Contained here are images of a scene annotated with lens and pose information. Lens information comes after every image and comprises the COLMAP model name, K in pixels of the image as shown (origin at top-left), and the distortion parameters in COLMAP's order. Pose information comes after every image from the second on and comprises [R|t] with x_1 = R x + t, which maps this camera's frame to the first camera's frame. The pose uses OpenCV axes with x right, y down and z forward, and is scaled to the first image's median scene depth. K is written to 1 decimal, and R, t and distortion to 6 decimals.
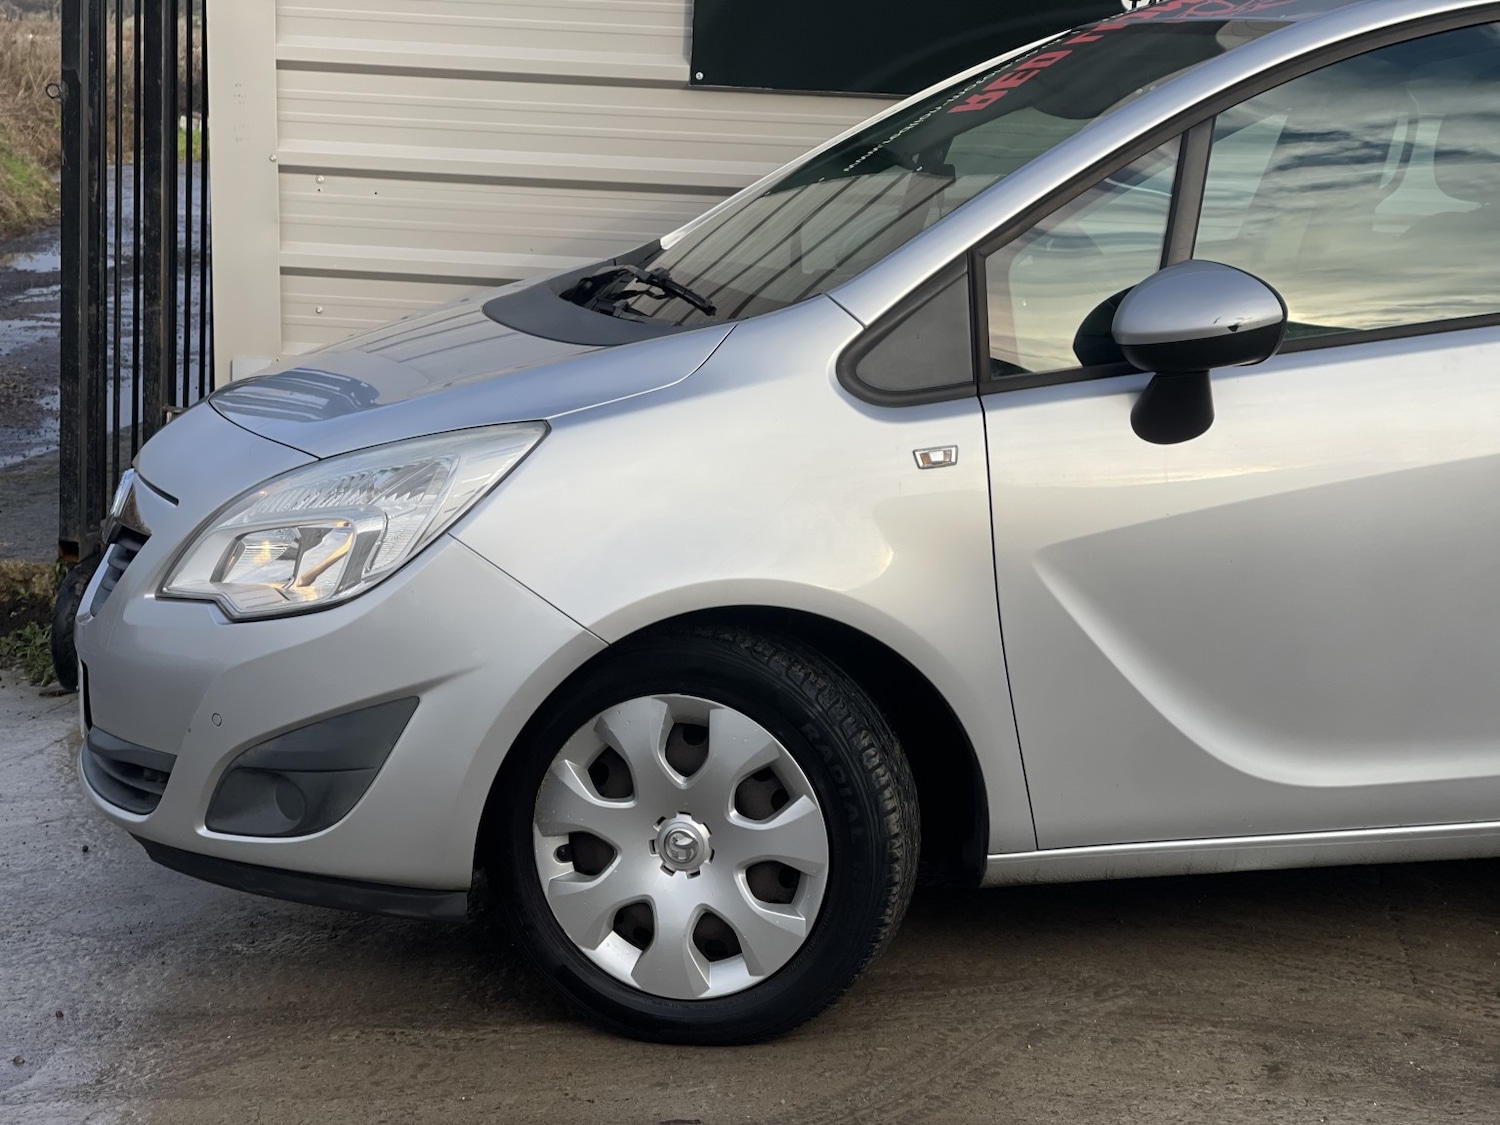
lens RADIAL K [[2754.4, 0, 752.5], [0, 2754.4, 559.3], [0, 0, 1]] dist [0.204663, 0.200082]
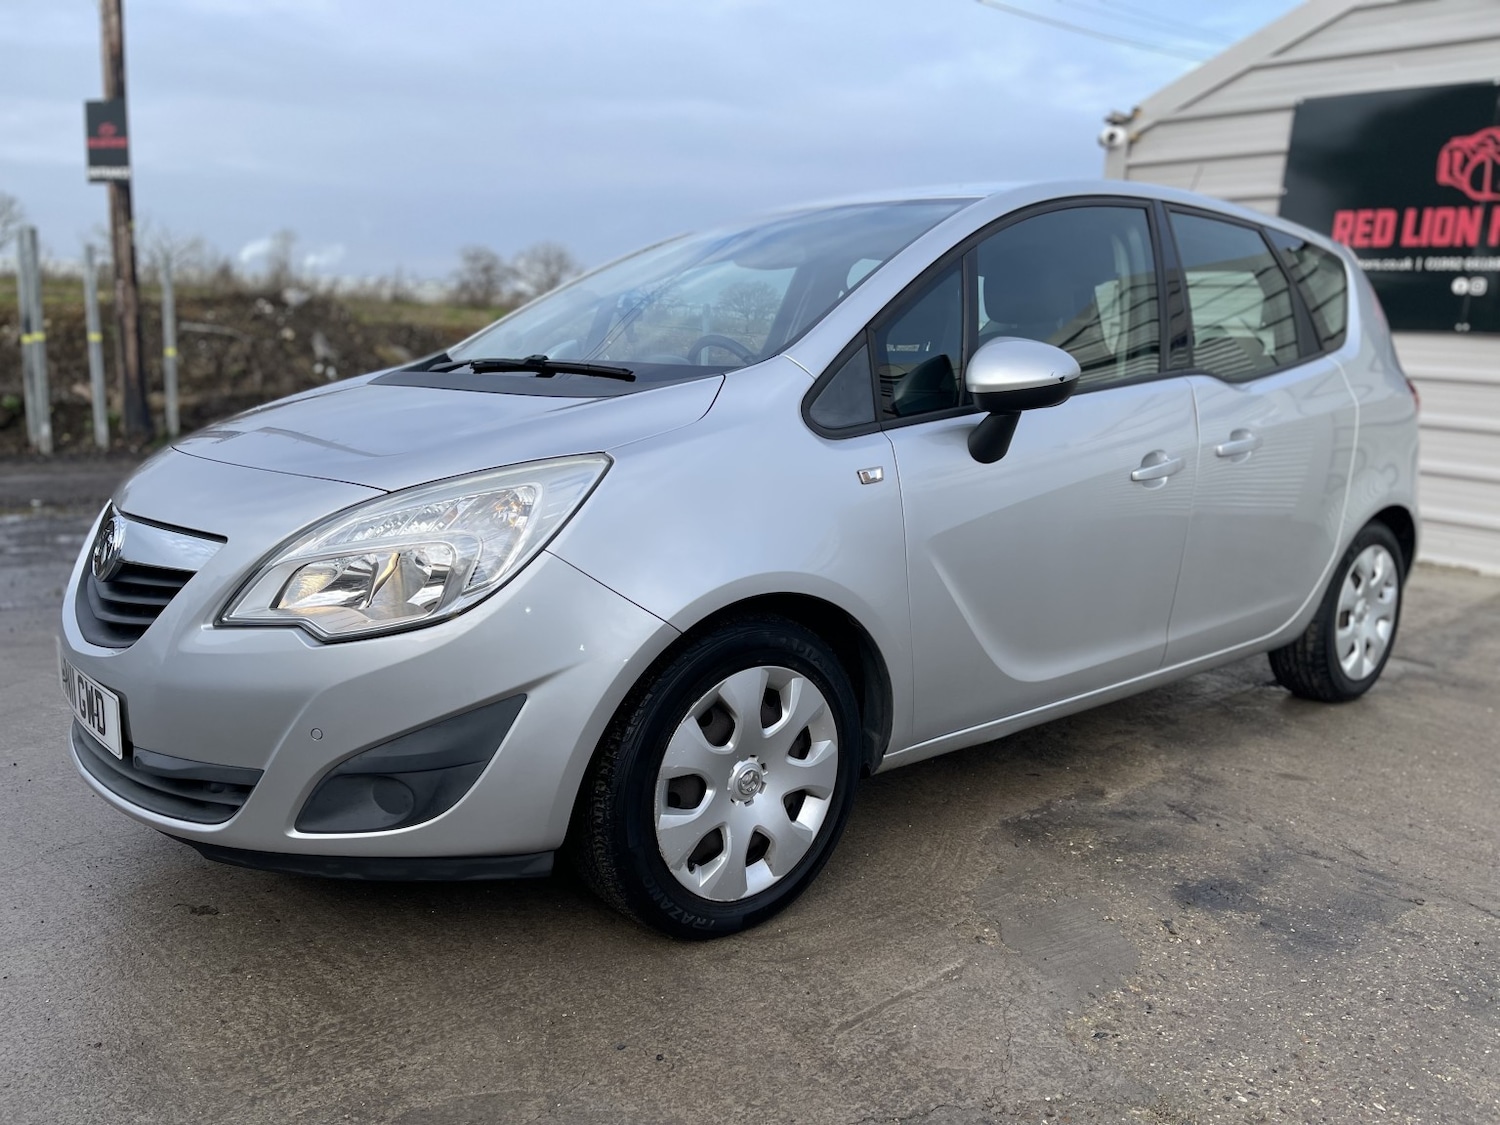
lens RADIAL K [[1131.7, 0, 748.5], [0, 1131.7, 580.2], [0, 0, 1]] dist [0.088770, -0.105077]
pose [[0.879421, -0.068450, 0.471099, -0.251690], [0.059665, 0.997654, 0.033578, -0.007405], [-0.472292, -0.001421, 0.881441, 0.525450]]
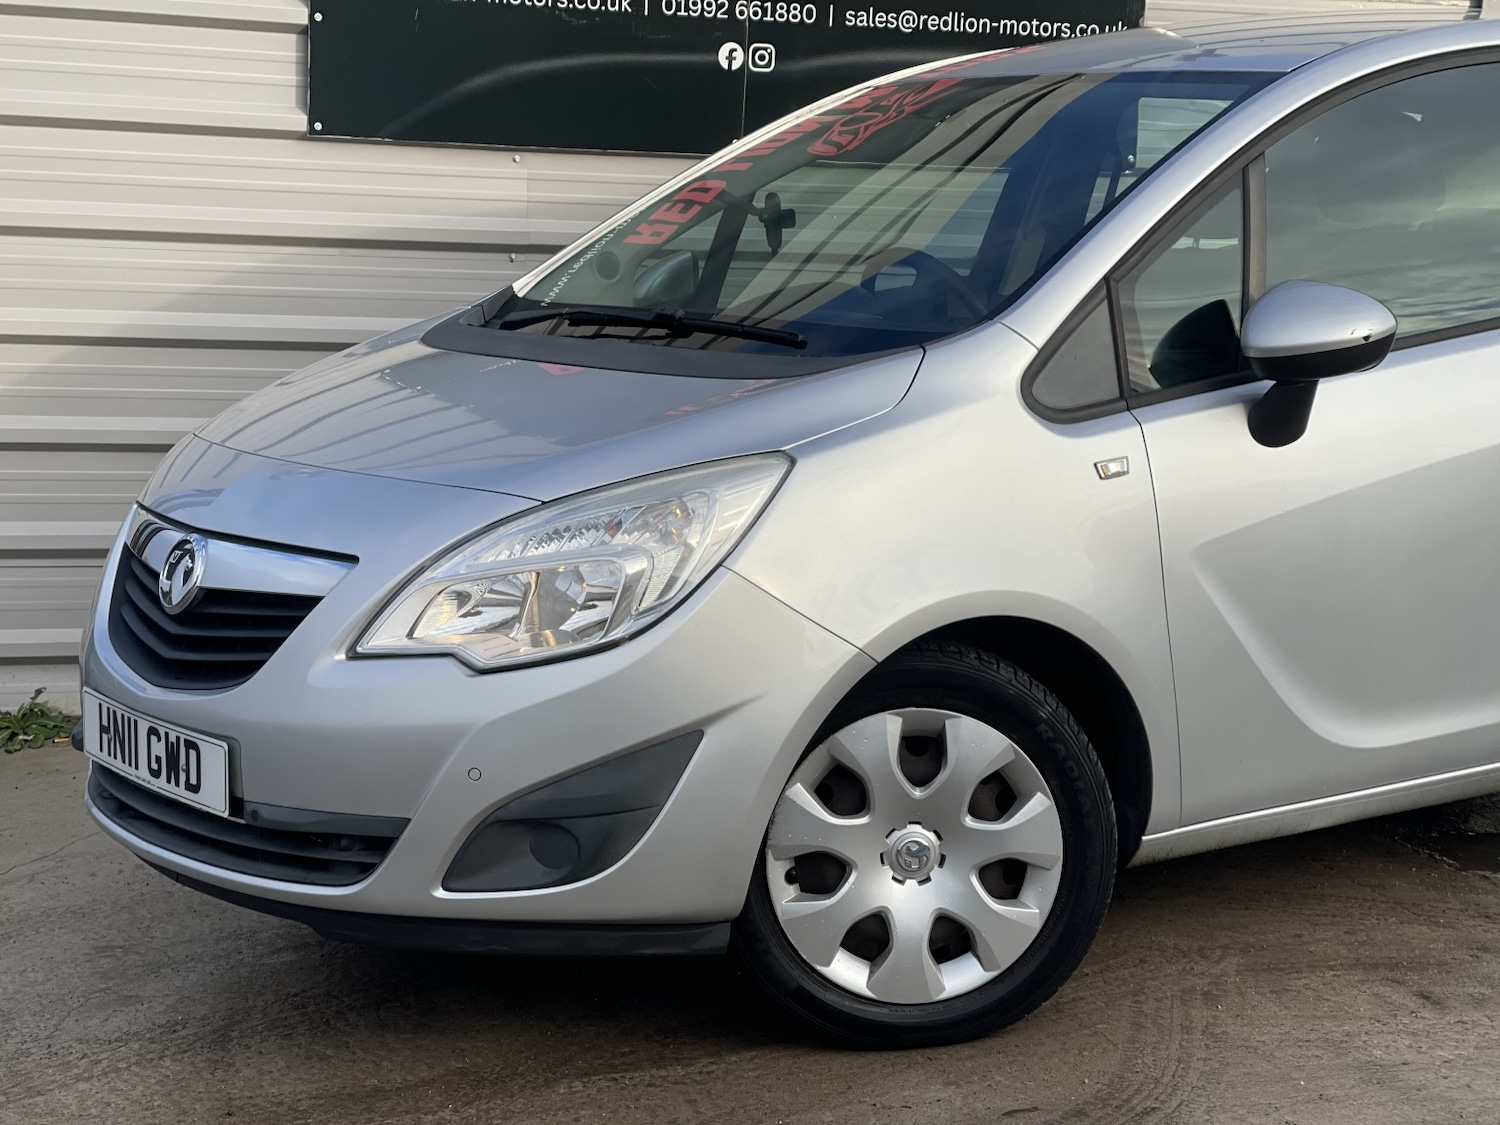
lens RADIAL K [[2754.4, 0, 752.5], [0, 2754.4, 559.3], [0, 0, 1]] dist [0.204663, 0.200082]
pose [[0.913672, -0.061673, 0.401746, -0.489628], [0.071645, 0.997382, -0.009828, -0.001053], [-0.400088, 0.037763, 0.915699, 0.069809]]
